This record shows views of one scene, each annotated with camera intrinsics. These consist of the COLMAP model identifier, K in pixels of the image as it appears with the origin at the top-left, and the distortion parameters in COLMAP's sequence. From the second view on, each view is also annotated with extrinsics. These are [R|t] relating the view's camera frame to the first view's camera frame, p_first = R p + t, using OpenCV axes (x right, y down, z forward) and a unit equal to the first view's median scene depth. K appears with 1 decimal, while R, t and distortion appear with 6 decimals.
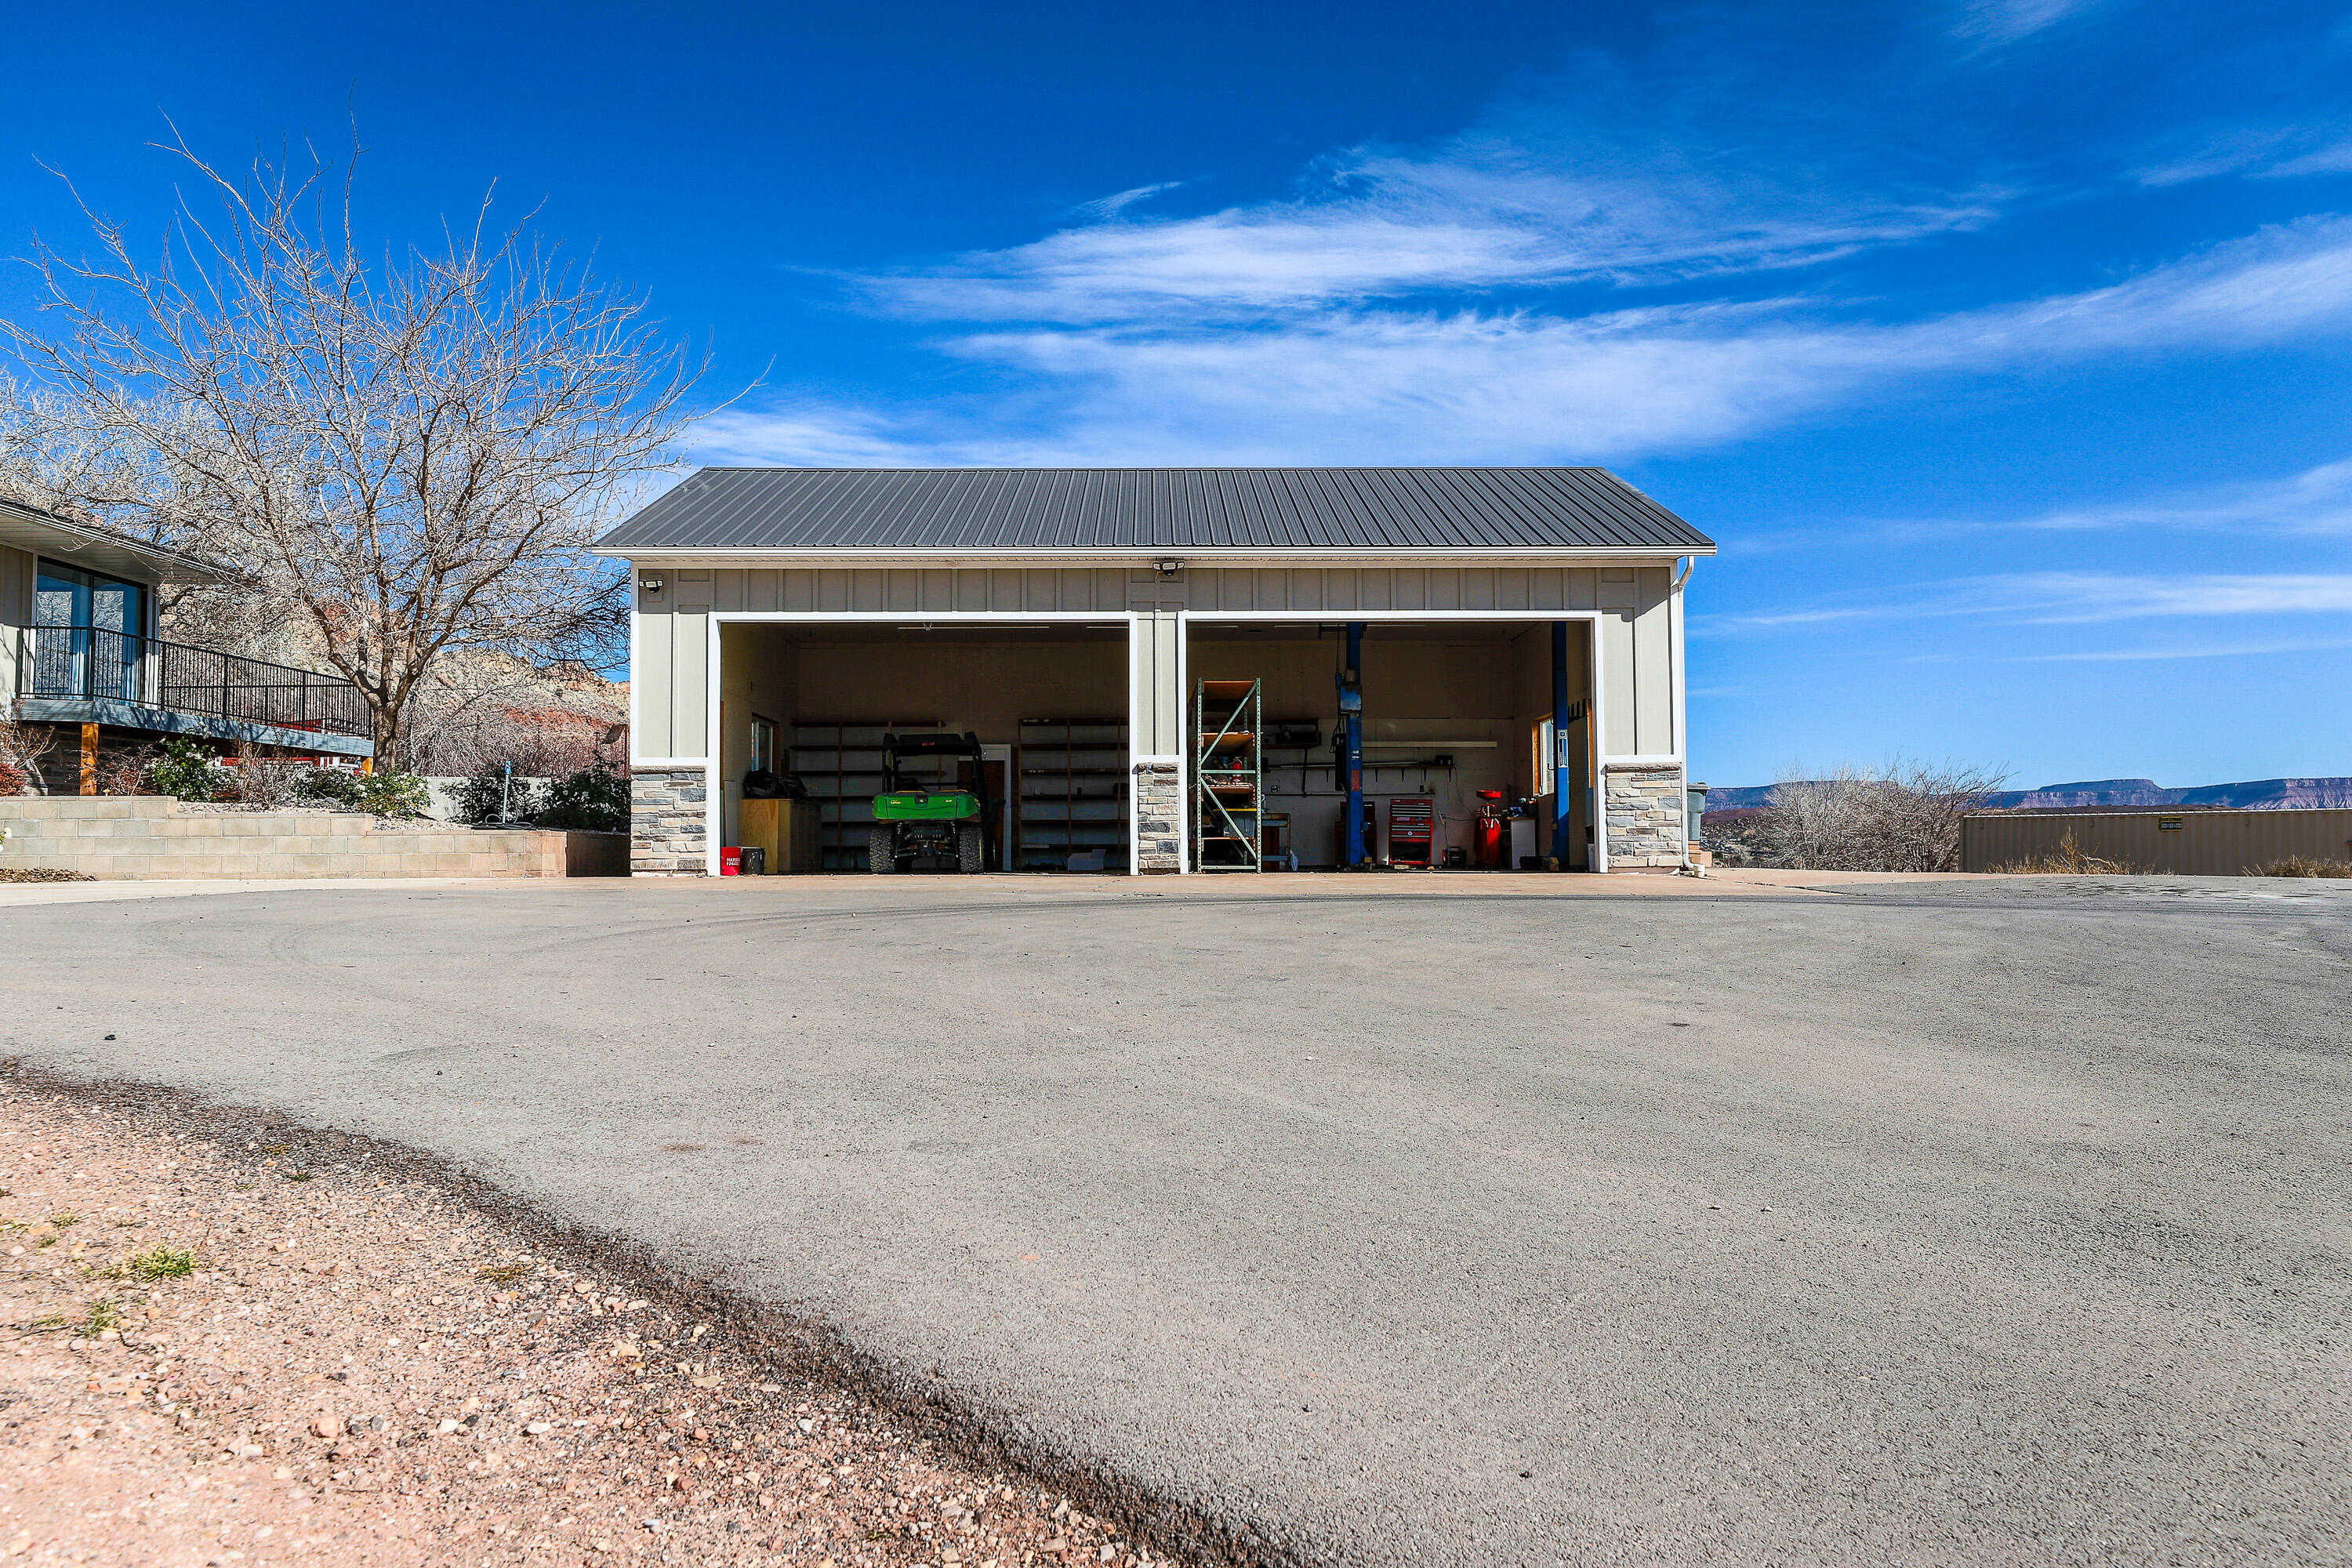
lens RADIAL K [[1624.8, 0, 1176.0], [0, 1624.8, 784.0], [0, 0, 1]] dist [-0.004000, 0.001537]
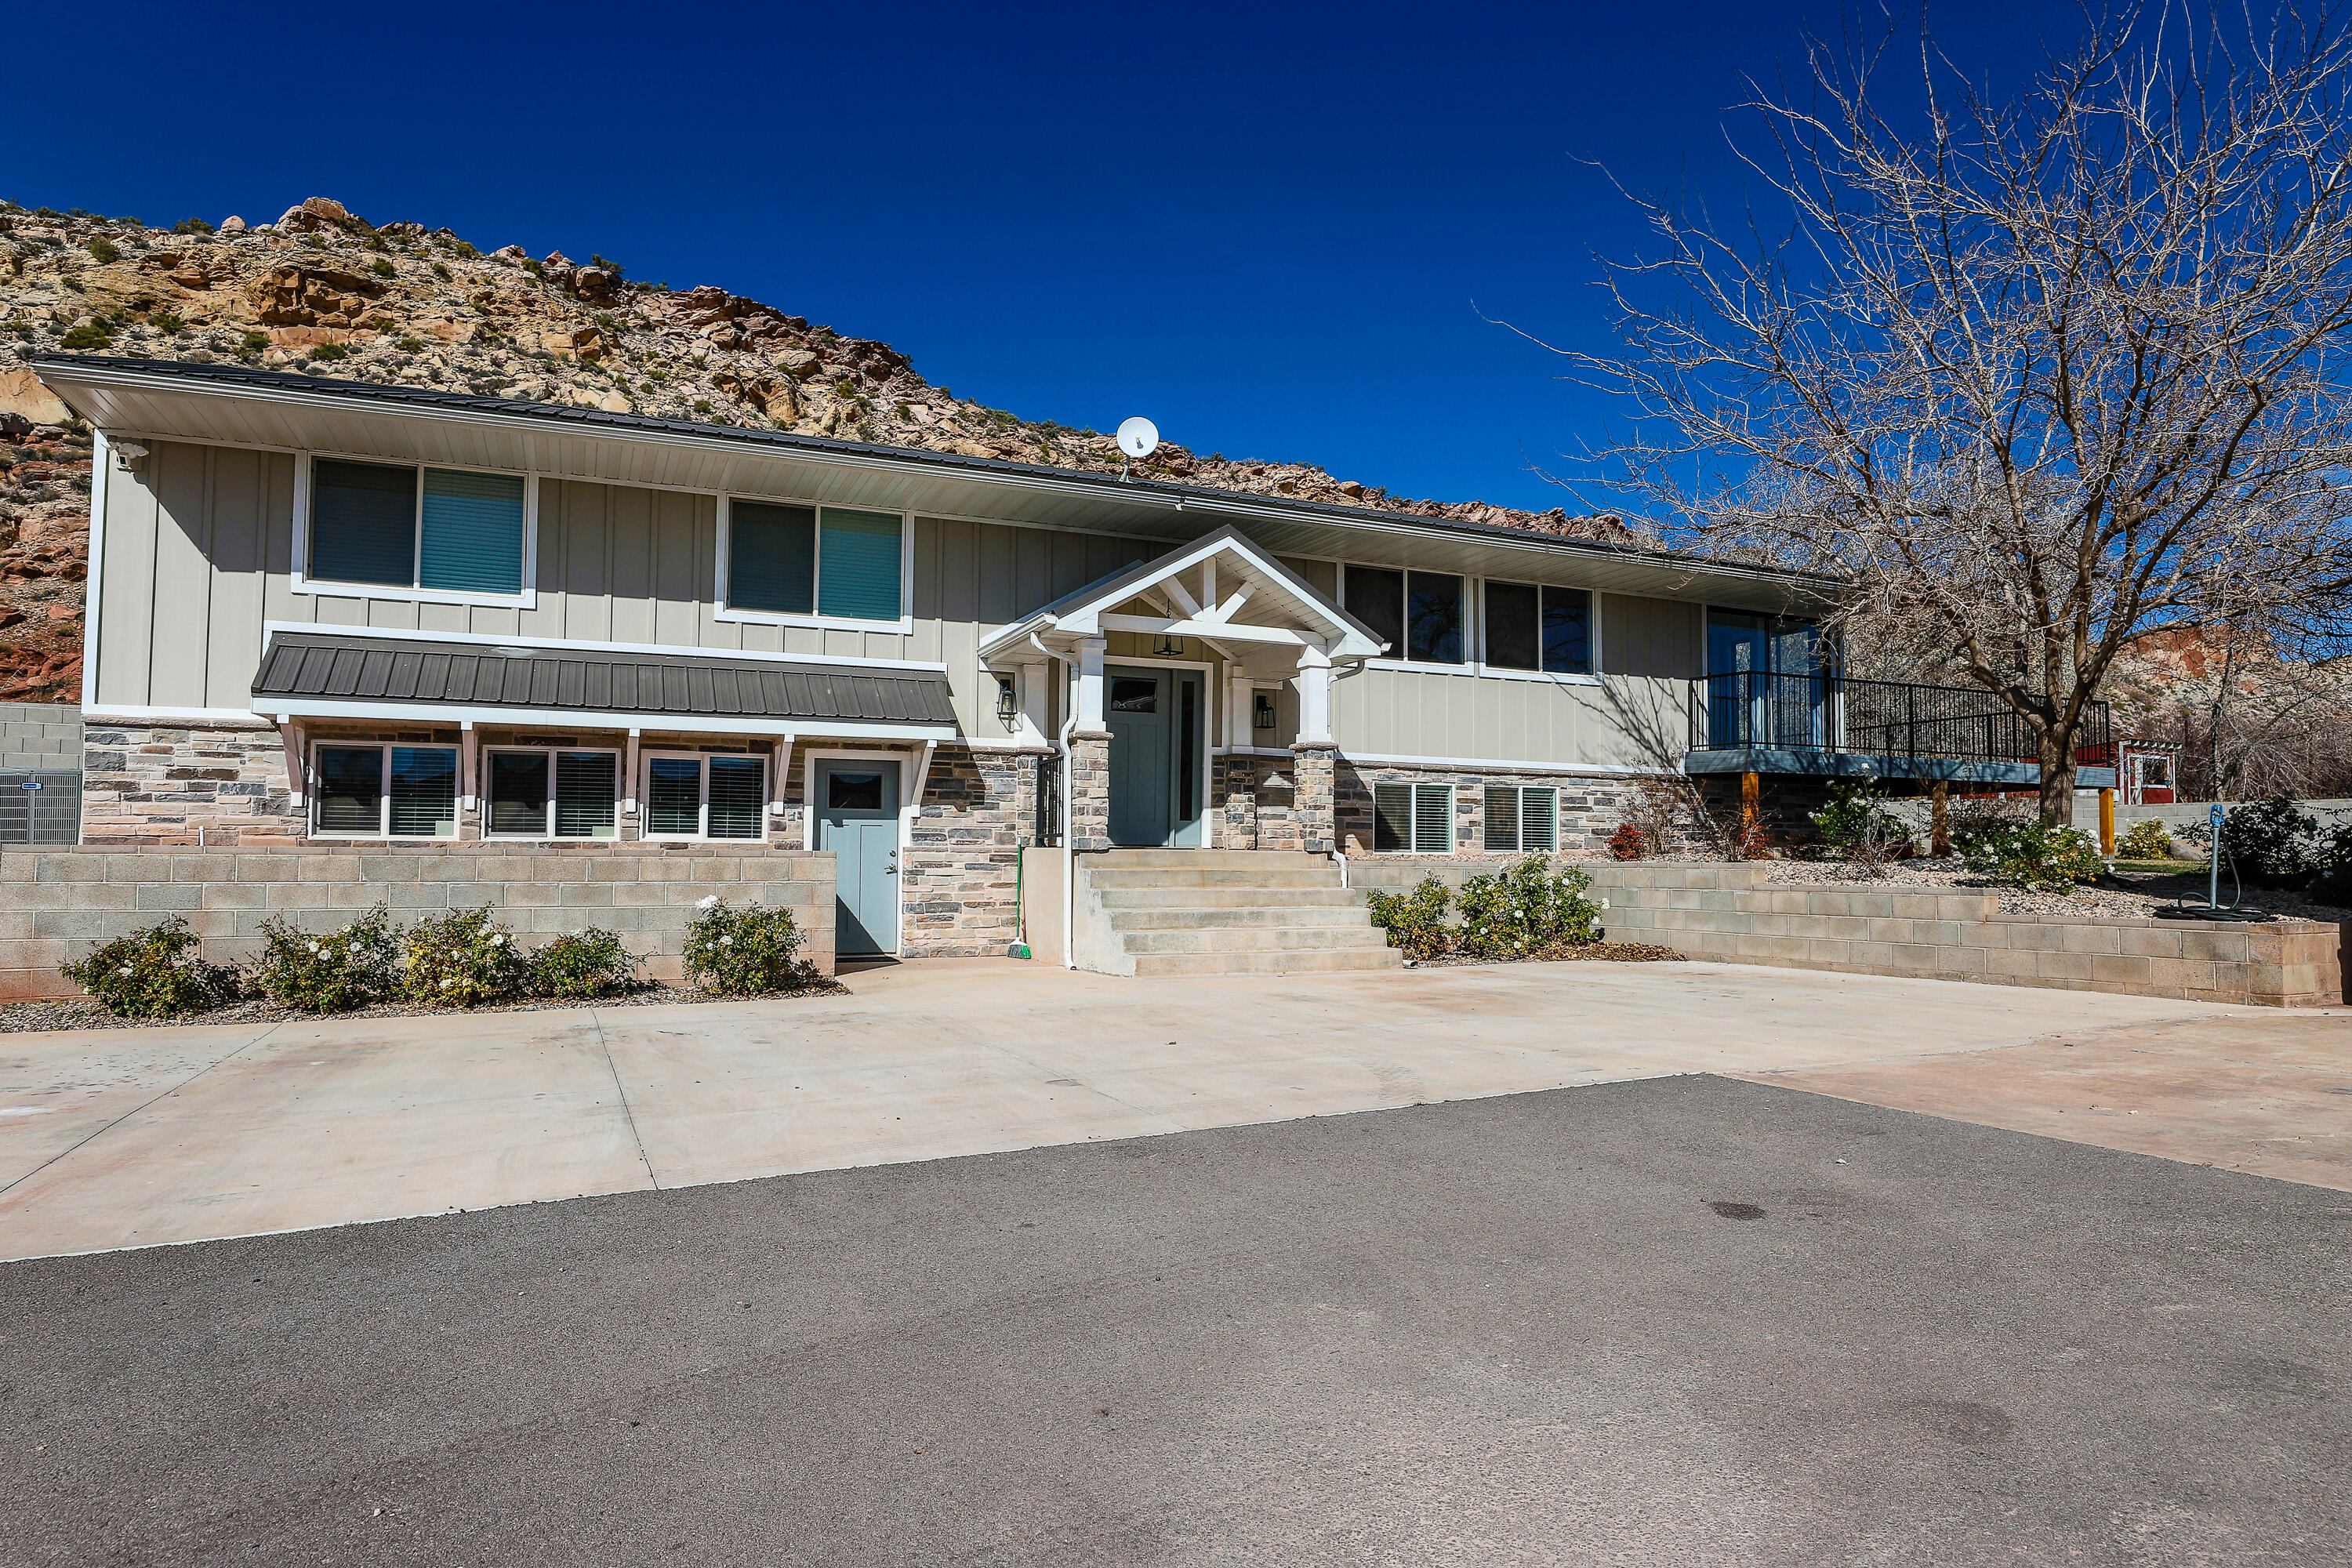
lens RADIAL K [[1346.2, 0, 1166.6], [0, 1346.2, 793.9], [0, 0, 1]] dist [-0.027504, 0.003555]
pose [[0.411110, -0.039391, -0.910734, -0.122969], [0.037205, 0.998959, -0.026412, -0.020158], [0.910826, -0.023026, 0.412147, 0.446534]]
